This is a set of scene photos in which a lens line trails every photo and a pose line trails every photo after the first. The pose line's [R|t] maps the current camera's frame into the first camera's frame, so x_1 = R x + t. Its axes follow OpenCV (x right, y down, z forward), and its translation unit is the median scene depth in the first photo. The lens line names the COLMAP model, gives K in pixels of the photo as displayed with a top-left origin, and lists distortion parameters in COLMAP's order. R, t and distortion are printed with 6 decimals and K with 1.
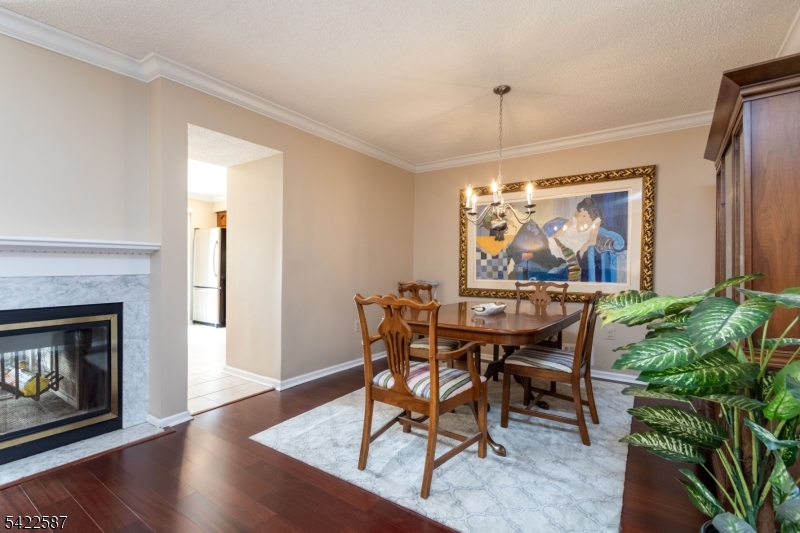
lens RADIAL K [[379.3, 0, 397.5], [0, 379.3, 265.3], [0, 0, 1]] dist [0.016524, -0.002800]
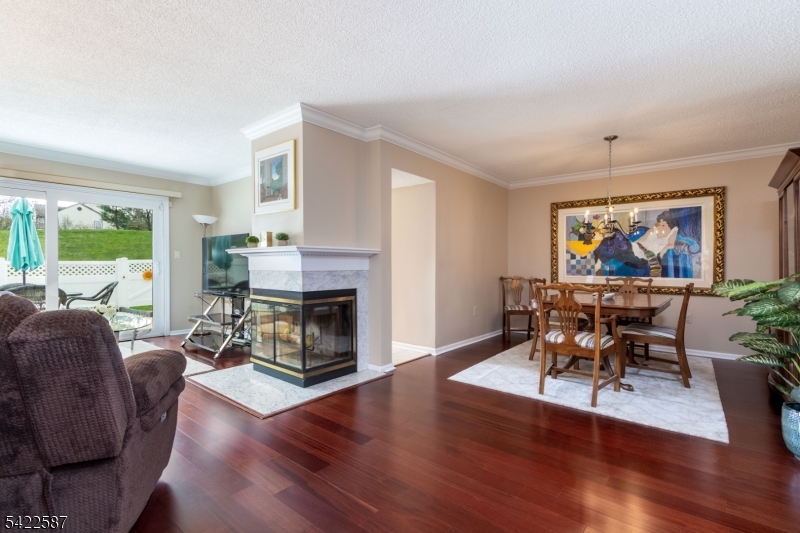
lens RADIAL K [[379.3, 0, 394.8], [0, 379.3, 256.9], [0, 0, 1]] dist [0.016524, -0.002800]
pose [[0.997436, 0.000761, -0.071565, -0.331911], [-0.002006, 0.999848, -0.017323, -0.001451], [0.071541, 0.017423, 0.997286, -0.351622]]
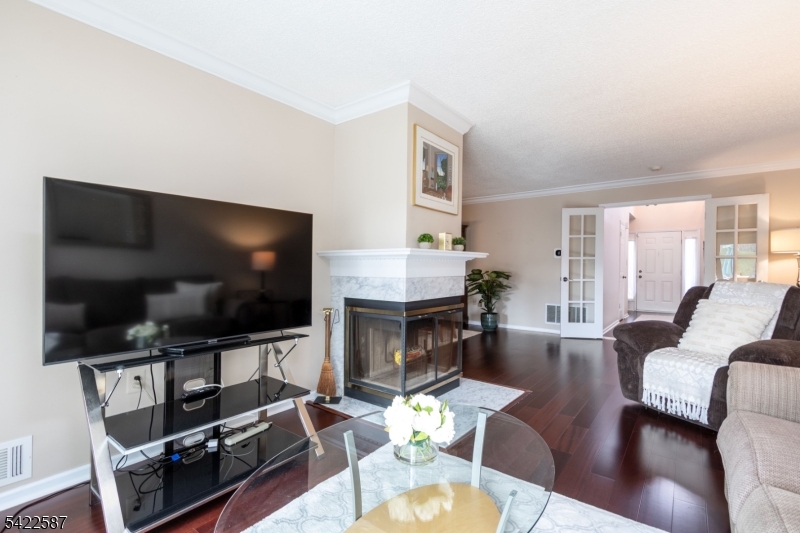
lens RADIAL K [[379.3, 0, 397.7], [0, 379.3, 259.4], [0, 0, 1]] dist [0.016524, -0.002800]
pose [[0.021009, 0.019469, 0.999590, -1.634751], [0.005567, 0.999793, -0.019590, -0.005504], [-0.999764, 0.005976, 0.020896, 0.722136]]
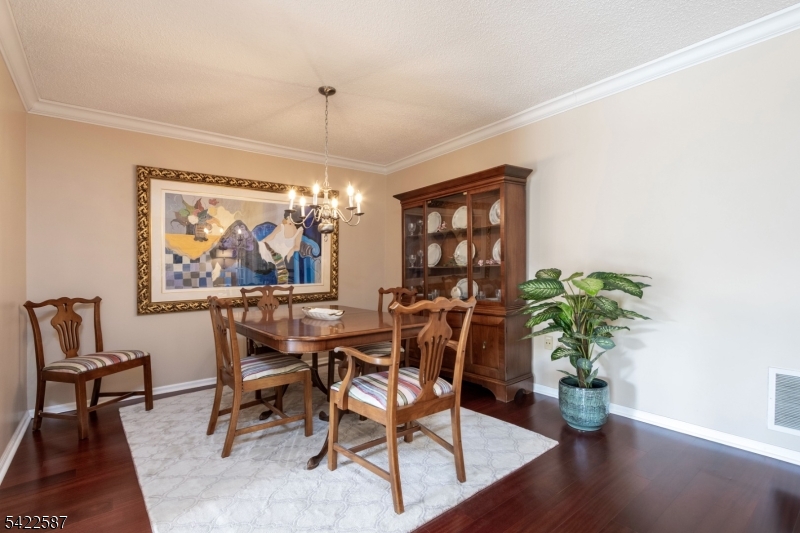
lens RADIAL K [[379.3, 0, 395.7], [0, 379.3, 271.8], [0, 0, 1]] dist [0.016524, -0.002800]
pose [[0.281331, -0.016501, 0.959469, -0.503316], [0.019400, 0.999746, 0.011505, 0.001566], [-0.959415, 0.015377, 0.281579, 0.436295]]
